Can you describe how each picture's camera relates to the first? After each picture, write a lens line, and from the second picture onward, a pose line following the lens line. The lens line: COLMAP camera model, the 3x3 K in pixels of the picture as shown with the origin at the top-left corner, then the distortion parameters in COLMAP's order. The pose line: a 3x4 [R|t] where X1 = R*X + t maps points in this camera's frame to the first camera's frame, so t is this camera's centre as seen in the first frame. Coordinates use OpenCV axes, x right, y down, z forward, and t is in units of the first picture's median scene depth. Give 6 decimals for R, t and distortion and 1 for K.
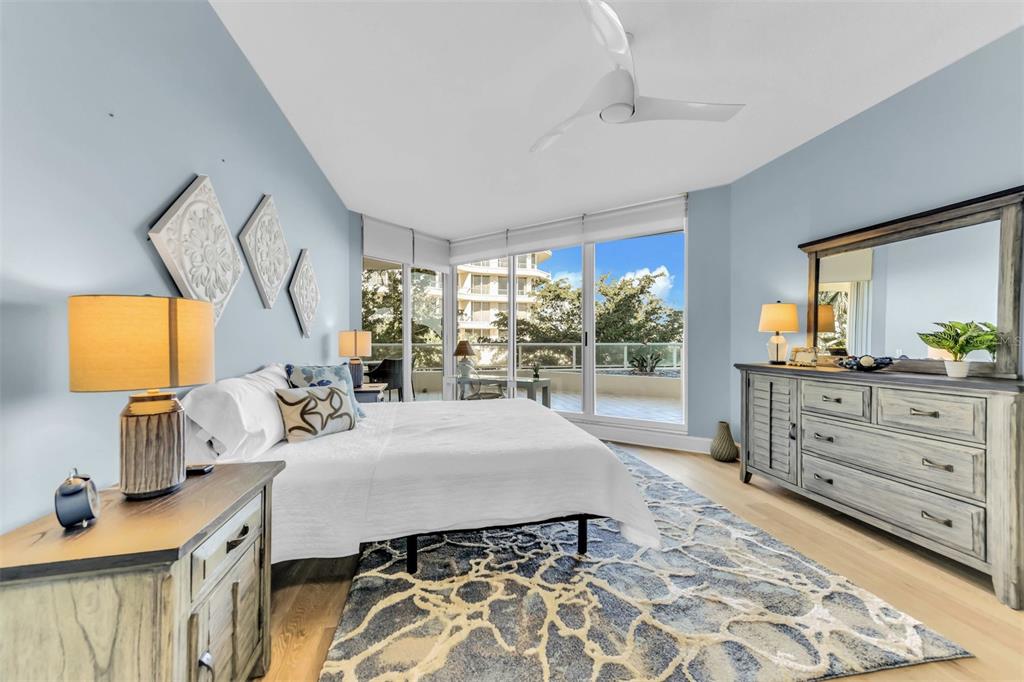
lens RADIAL K [[402.2, 0, 524.3], [0, 402.2, 343.9], [0, 0, 1]] dist [0.011365, 0.005121]
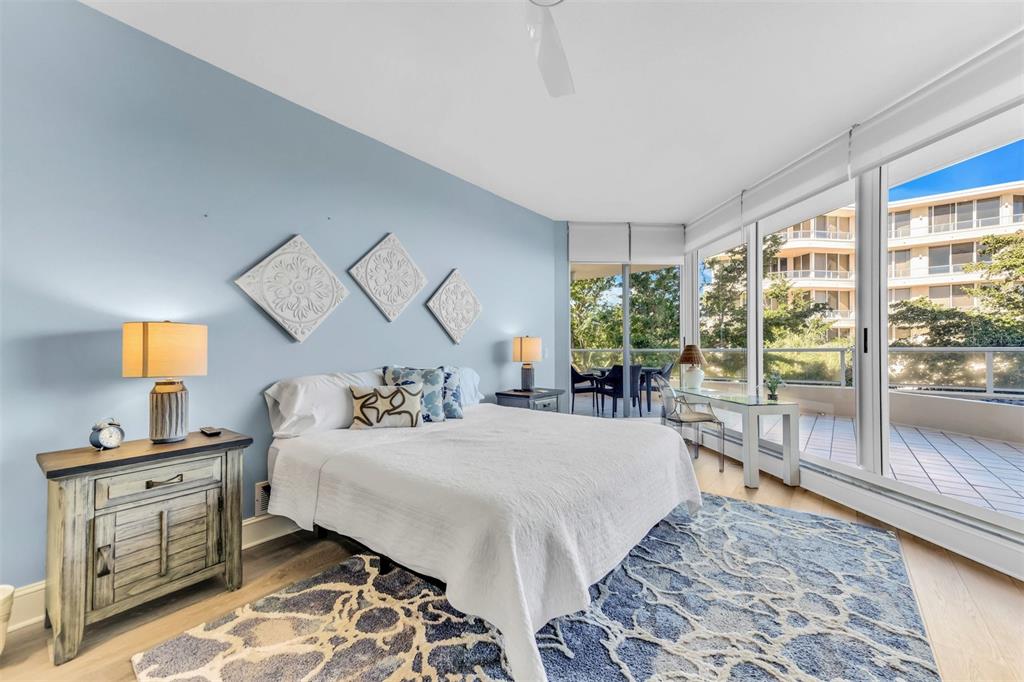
lens RADIAL K [[408.2, 0, 514.1], [0, 408.2, 348.0], [0, 0, 1]] dist [0.021586, 0.000075]
pose [[0.635724, -0.002232, -0.771913, 0.679419], [0.001023, 0.999997, -0.002048, -0.003029], [0.771915, 0.000513, 0.635725, 0.544485]]
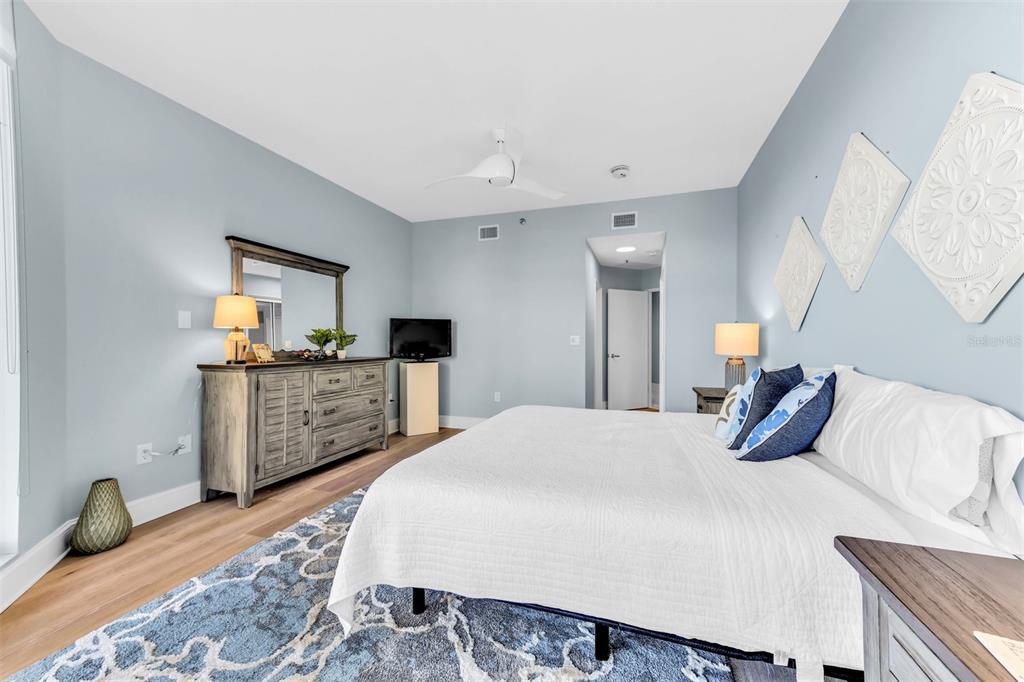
lens RADIAL K [[402.2, 0, 524.3], [0, 402.2, 343.9], [0, 0, 1]] dist [0.011365, 0.005121]
pose [[-0.875128, -0.000644, 0.483891, -0.561177], [0.003161, 0.999970, 0.007048, 0.002214], [-0.483881, 0.007698, -0.875100, 2.238244]]
